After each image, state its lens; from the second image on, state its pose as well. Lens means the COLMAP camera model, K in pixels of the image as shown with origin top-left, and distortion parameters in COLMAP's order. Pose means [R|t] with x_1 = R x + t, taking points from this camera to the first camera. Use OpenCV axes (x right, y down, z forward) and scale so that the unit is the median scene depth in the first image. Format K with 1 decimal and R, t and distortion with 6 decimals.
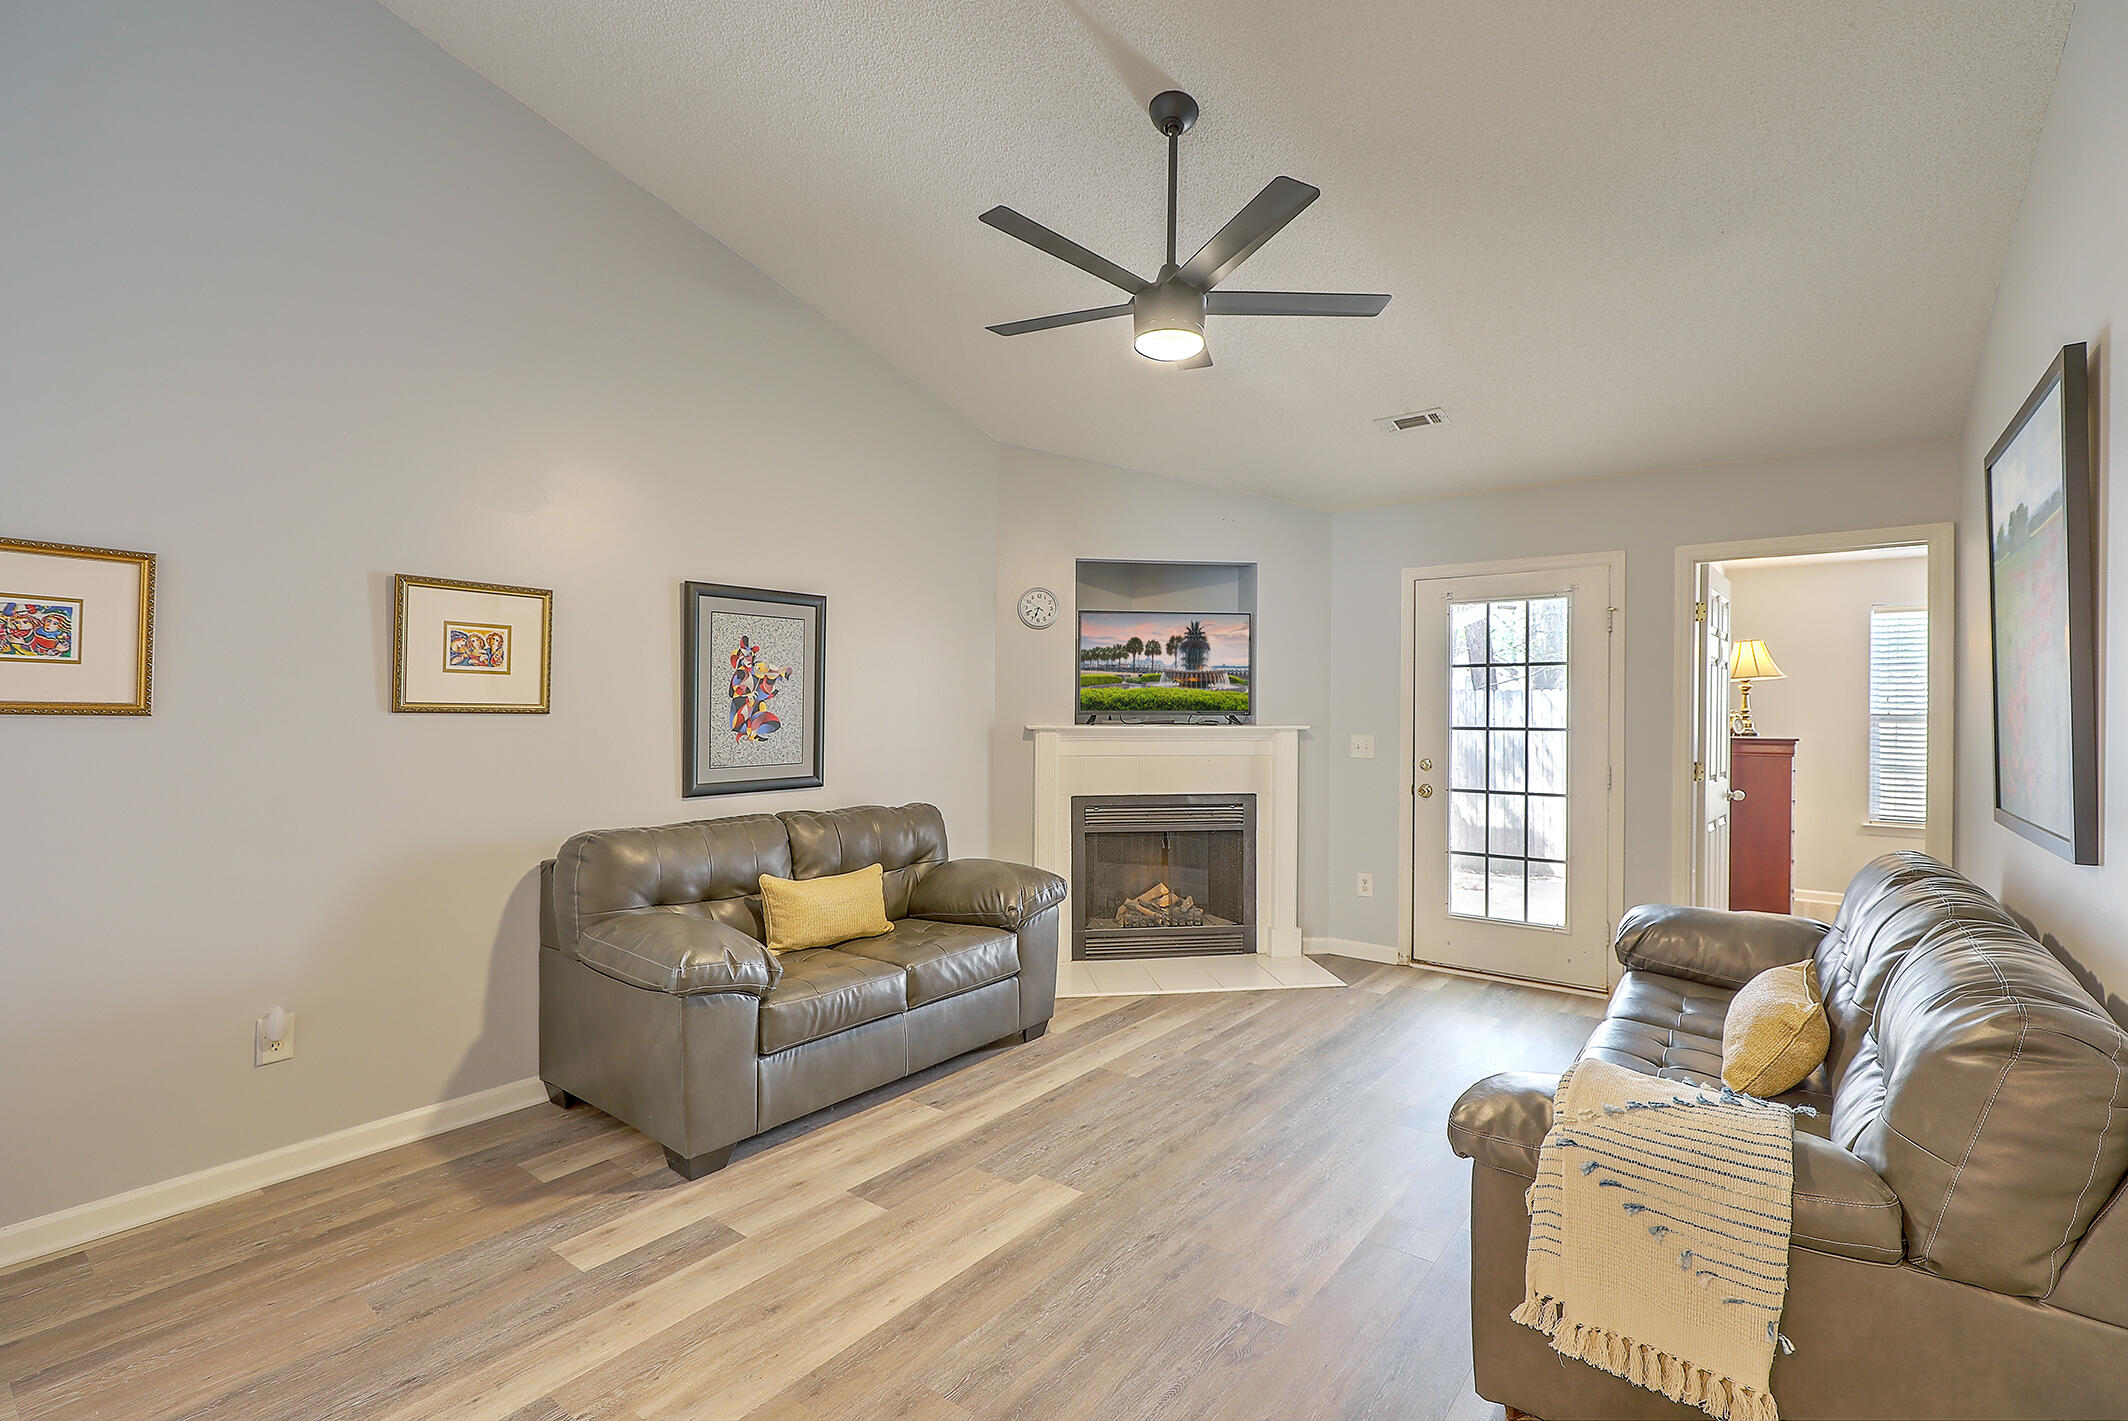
lens RADIAL K [[967.2, 0, 1068.8], [0, 967.2, 718.5], [0, 0, 1]] dist [0.014599, -0.000105]
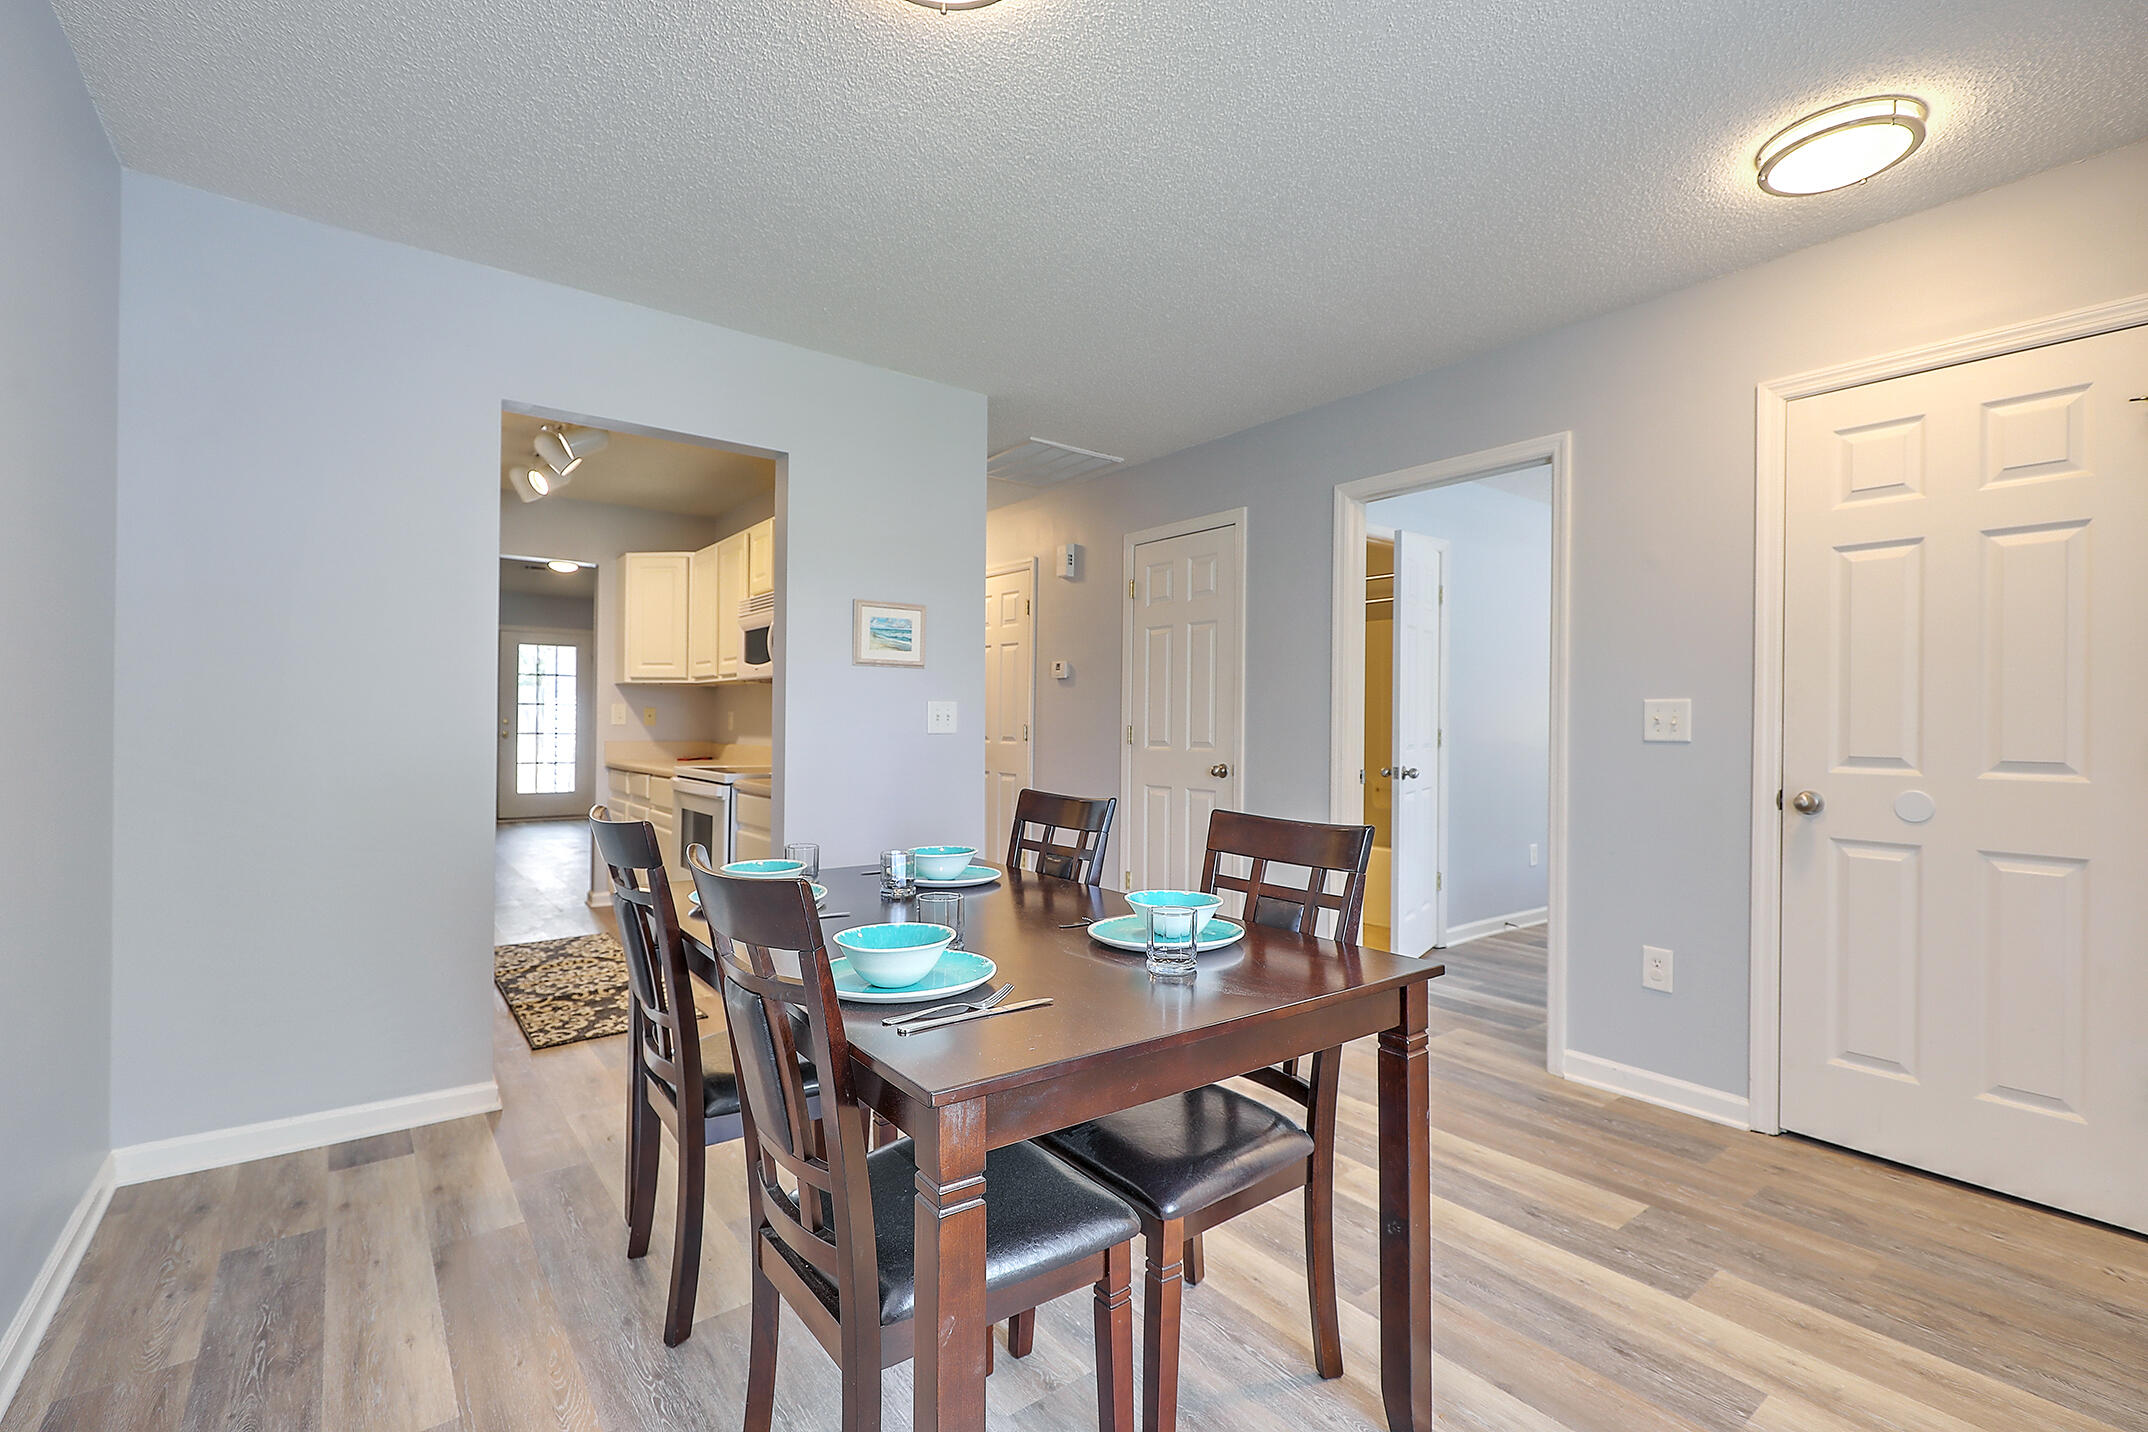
lens RADIAL K [[976.3, 0, 1078.8], [0, 976.3, 724.1], [0, 0, 1]] dist [0.014599, -0.000105]
pose [[0.262614, -0.006205, 0.964881, -1.269937], [-0.001586, 0.999975, 0.006862, 0.034682], [-0.964900, -0.003332, 0.262598, -0.688724]]
